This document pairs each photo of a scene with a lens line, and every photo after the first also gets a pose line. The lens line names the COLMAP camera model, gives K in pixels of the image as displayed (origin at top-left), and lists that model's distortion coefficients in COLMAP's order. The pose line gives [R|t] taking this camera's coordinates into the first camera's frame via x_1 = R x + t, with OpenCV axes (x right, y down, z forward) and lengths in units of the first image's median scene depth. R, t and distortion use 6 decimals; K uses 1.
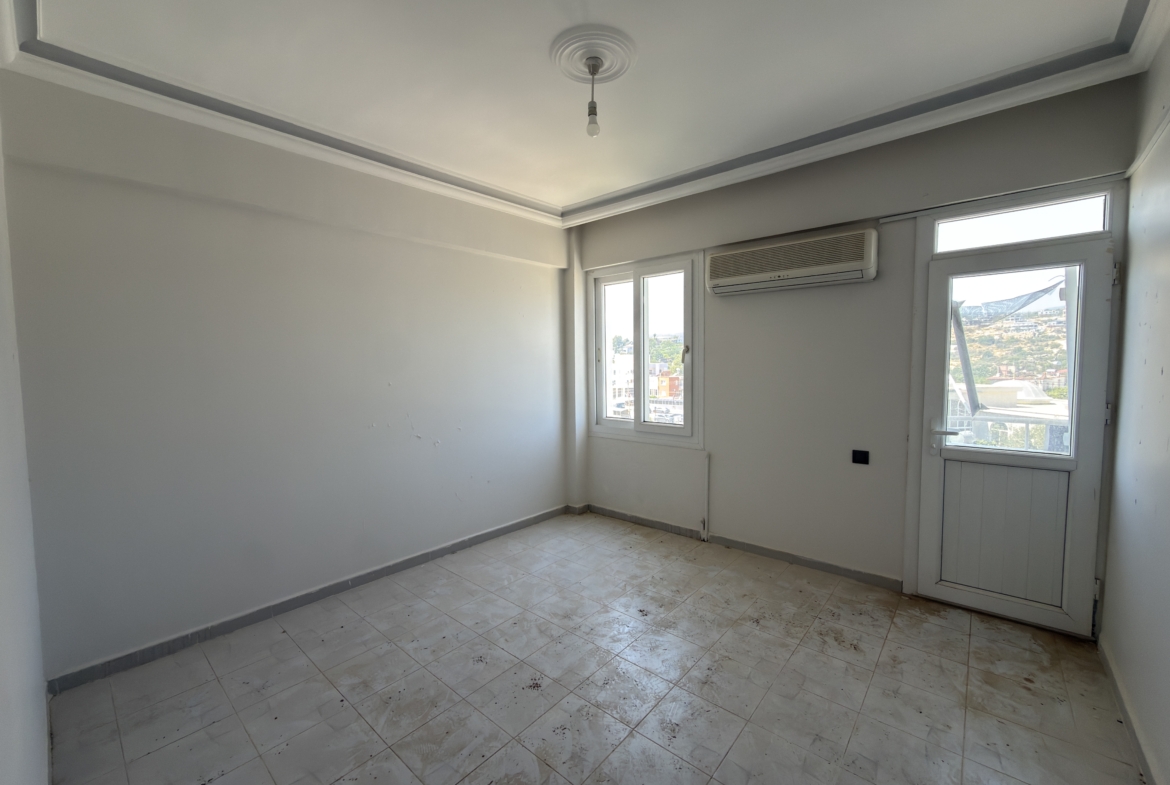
lens RADIAL K [[465.0, 0, 583.8], [0, 465.0, 392.5], [0, 0, 1]] dist [0.001805, -0.000514]
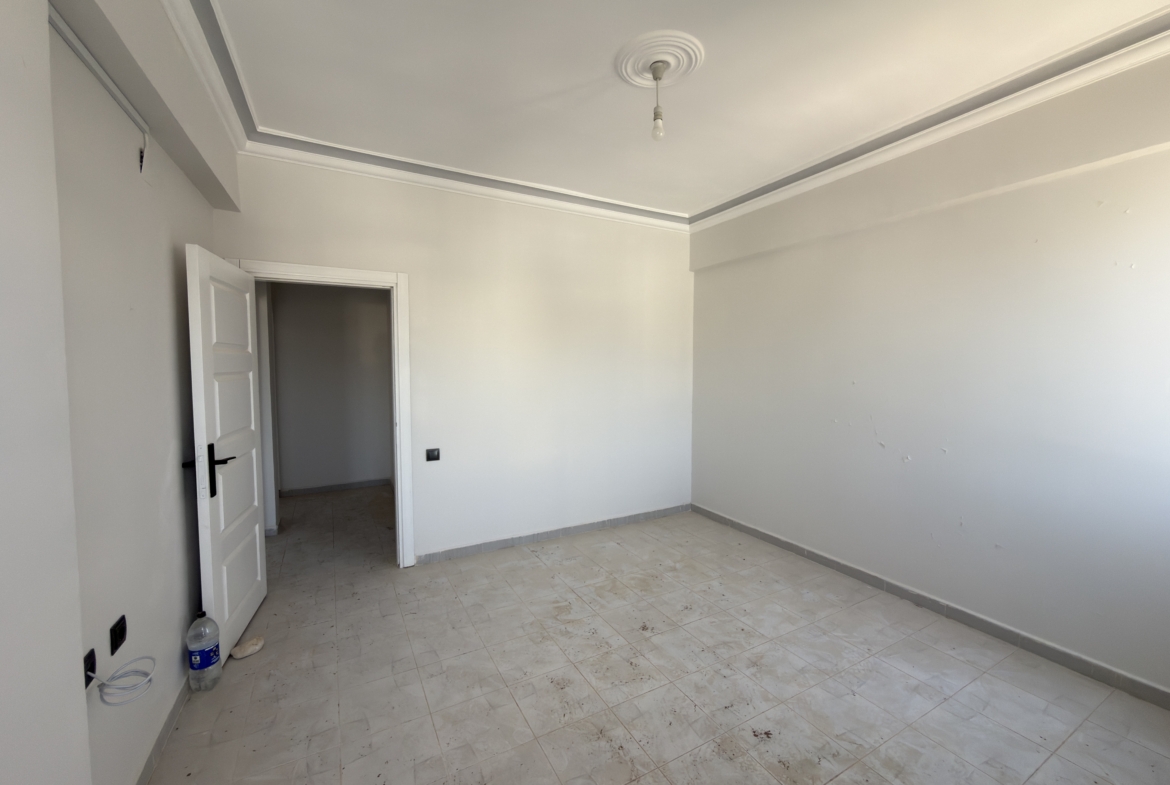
lens RADIAL K [[465.0, 0, 580.8], [0, 465.0, 398.2], [0, 0, 1]] dist [0.001805, -0.000514]
pose [[-0.353034, 0.080756, -0.932119, 0.856252], [-0.055472, 0.992709, 0.107015, -0.067113], [0.933965, 0.089487, -0.345980, 1.006006]]
